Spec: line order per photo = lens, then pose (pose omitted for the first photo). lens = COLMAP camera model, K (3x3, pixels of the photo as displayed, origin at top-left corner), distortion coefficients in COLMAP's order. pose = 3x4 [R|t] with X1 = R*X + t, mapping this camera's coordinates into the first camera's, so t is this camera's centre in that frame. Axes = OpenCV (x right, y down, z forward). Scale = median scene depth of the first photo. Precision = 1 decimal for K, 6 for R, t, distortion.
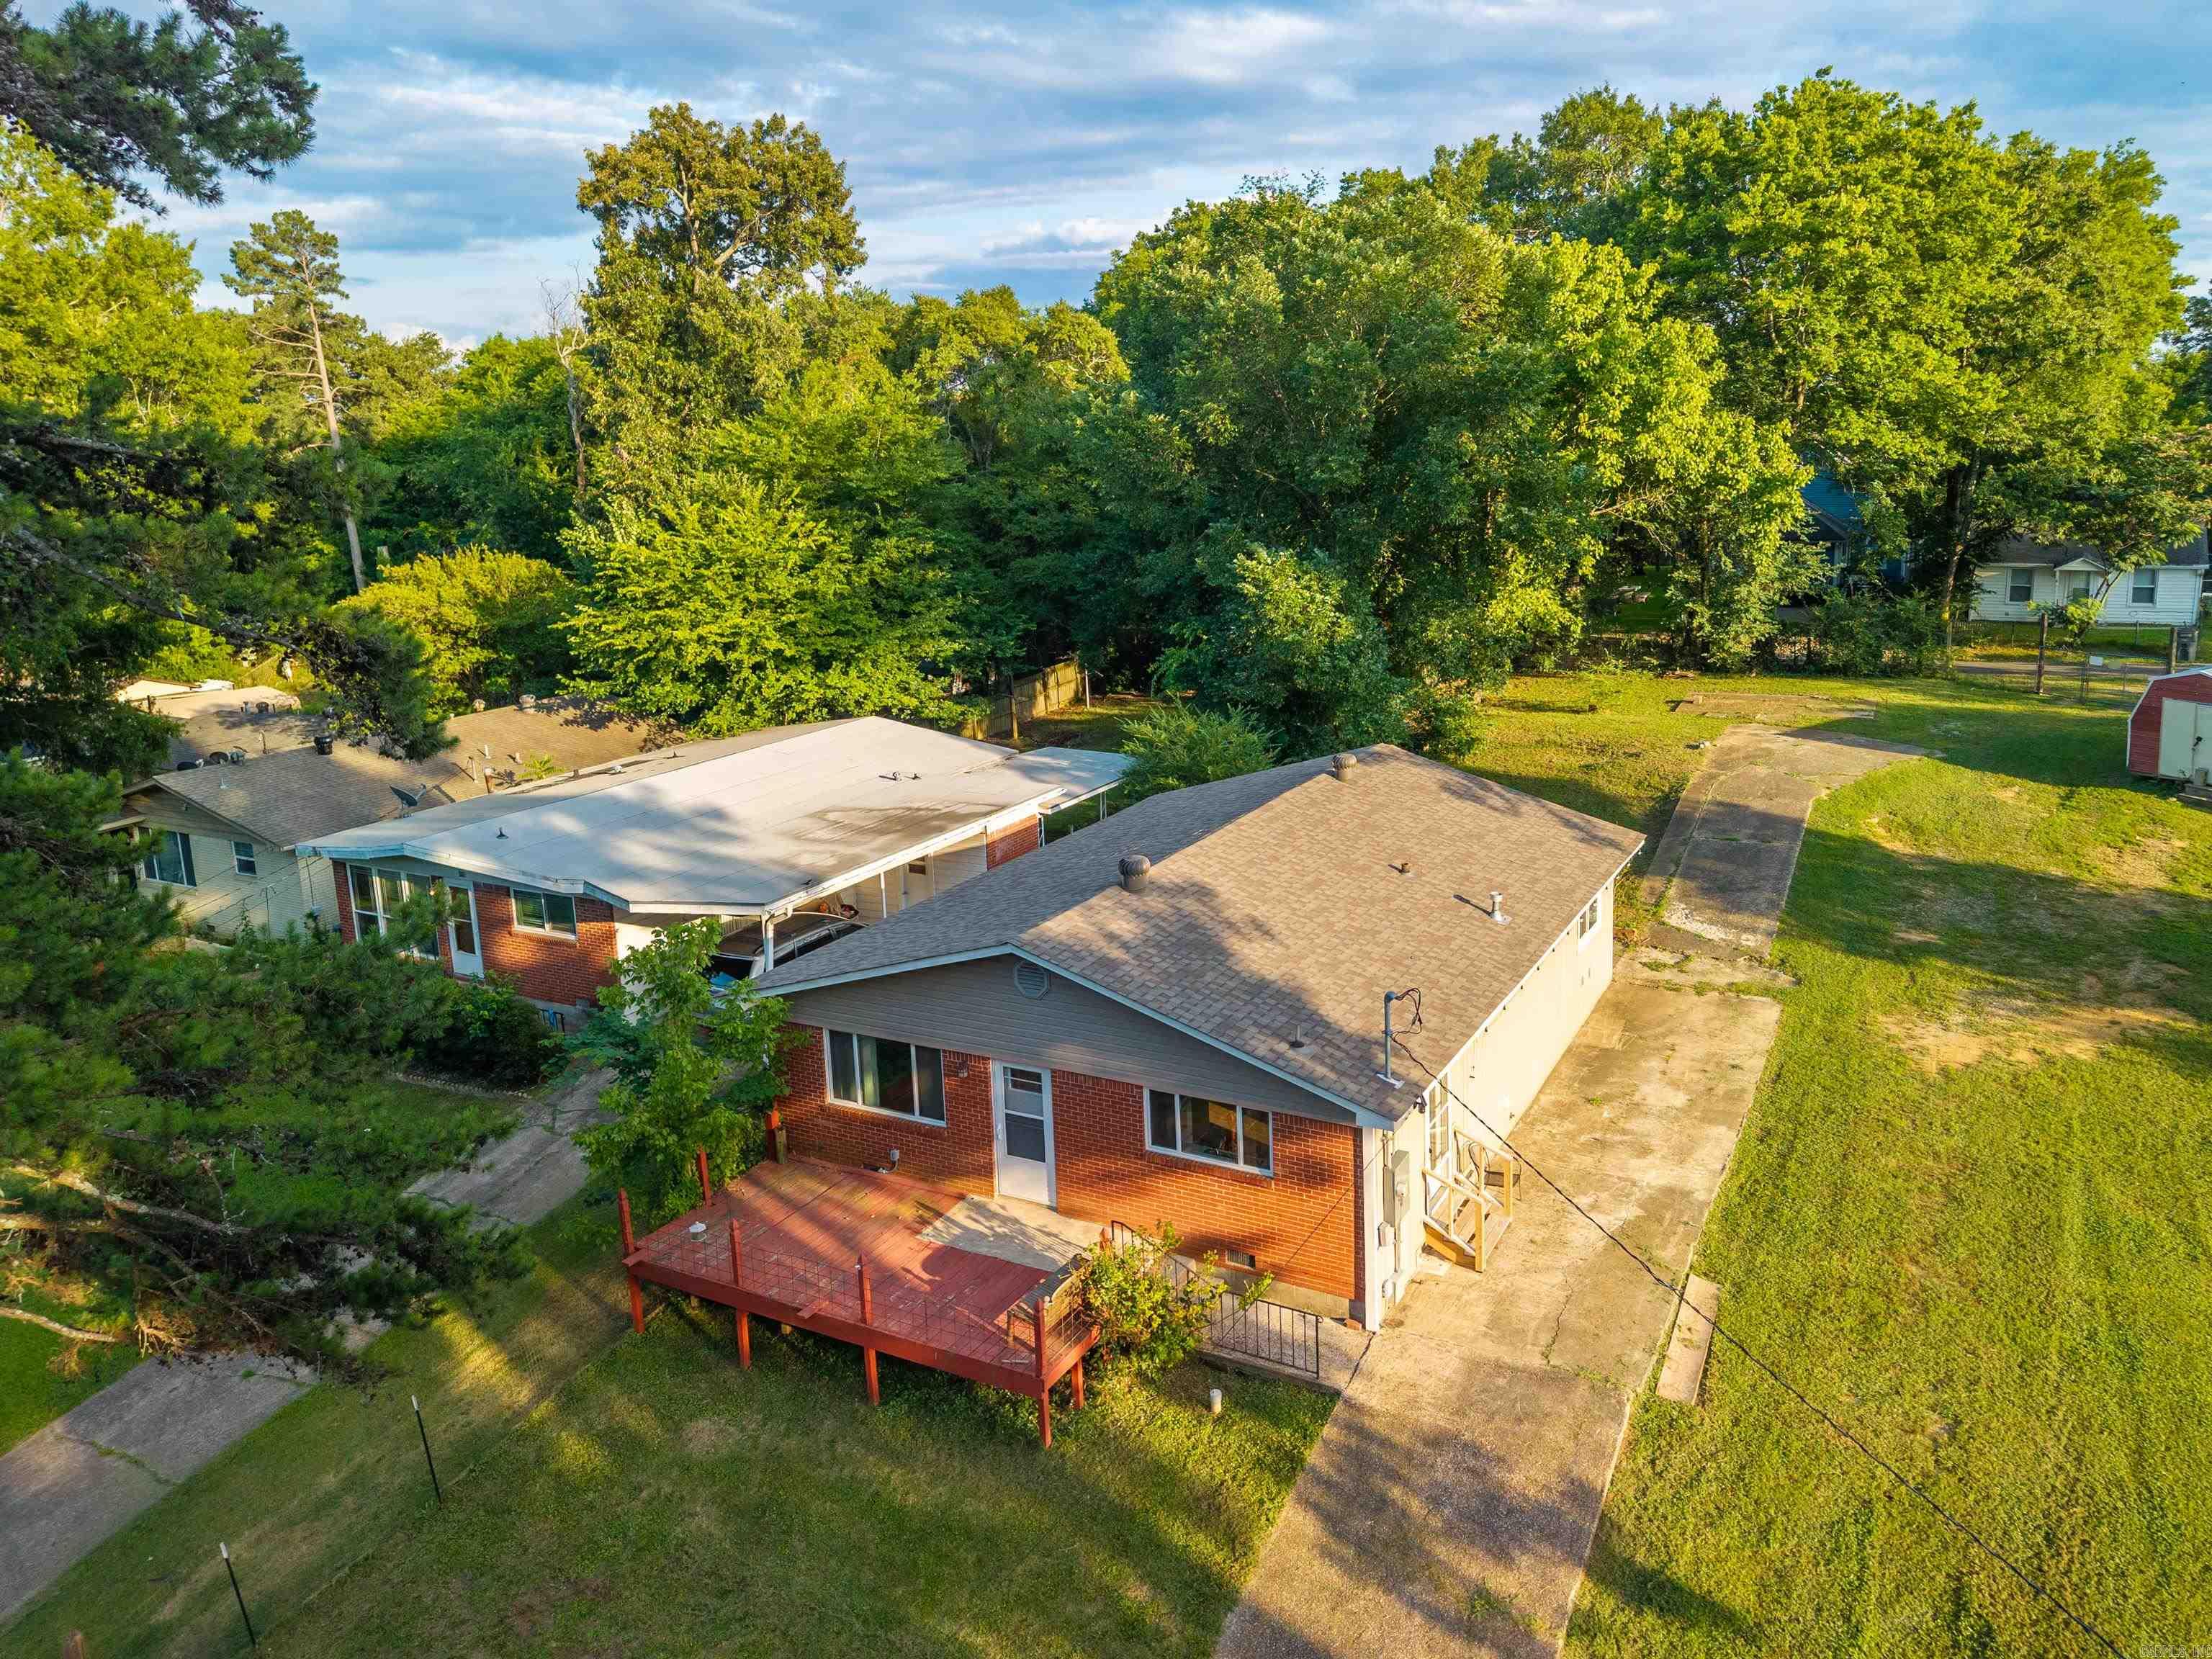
lens RADIAL K [[1705.2, 0, 1106.0], [0, 1705.2, 829.5], [0, 0, 1]] dist [-0.004546, 0.003380]
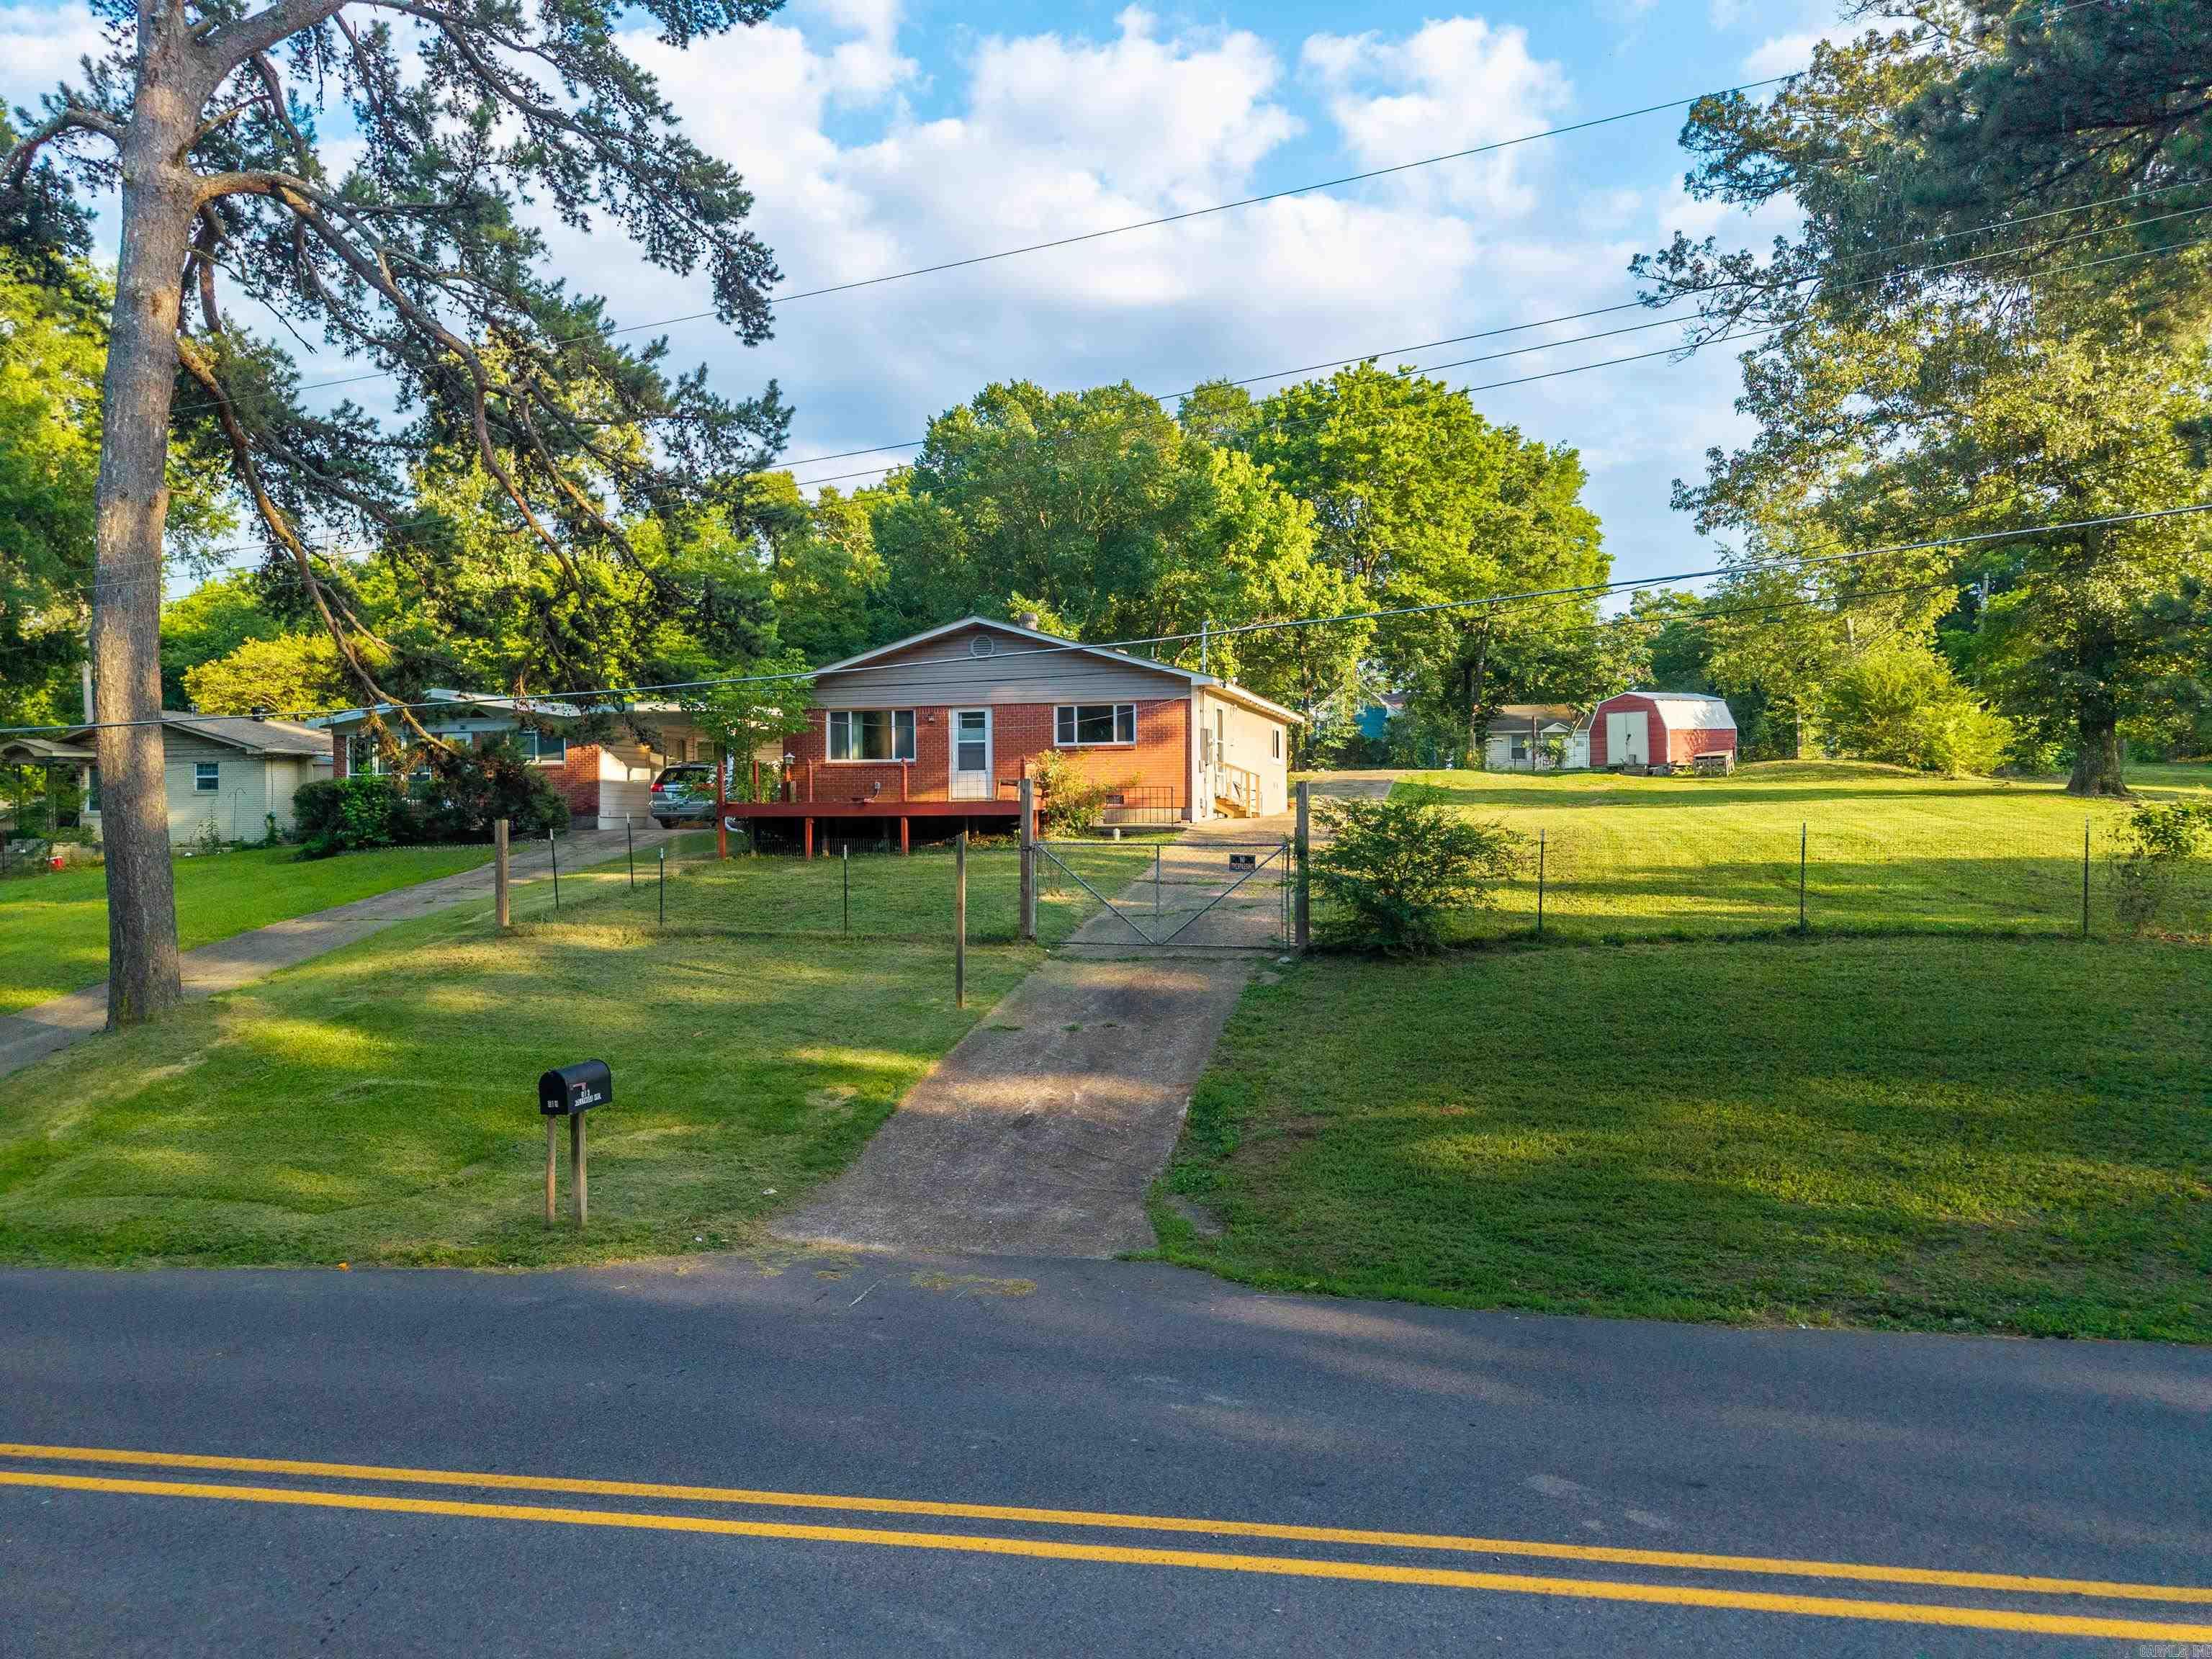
lens RADIAL K [[1618.0, 0, 1106.0], [0, 1618.0, 829.5], [0, 0, 1]] dist [0.012662, -0.009915]
pose [[0.971419, 0.036320, 0.234577, -0.130733], [0.014319, 0.977459, -0.210640, 0.267207], [-0.236940, 0.207979, 0.949002, -0.215672]]
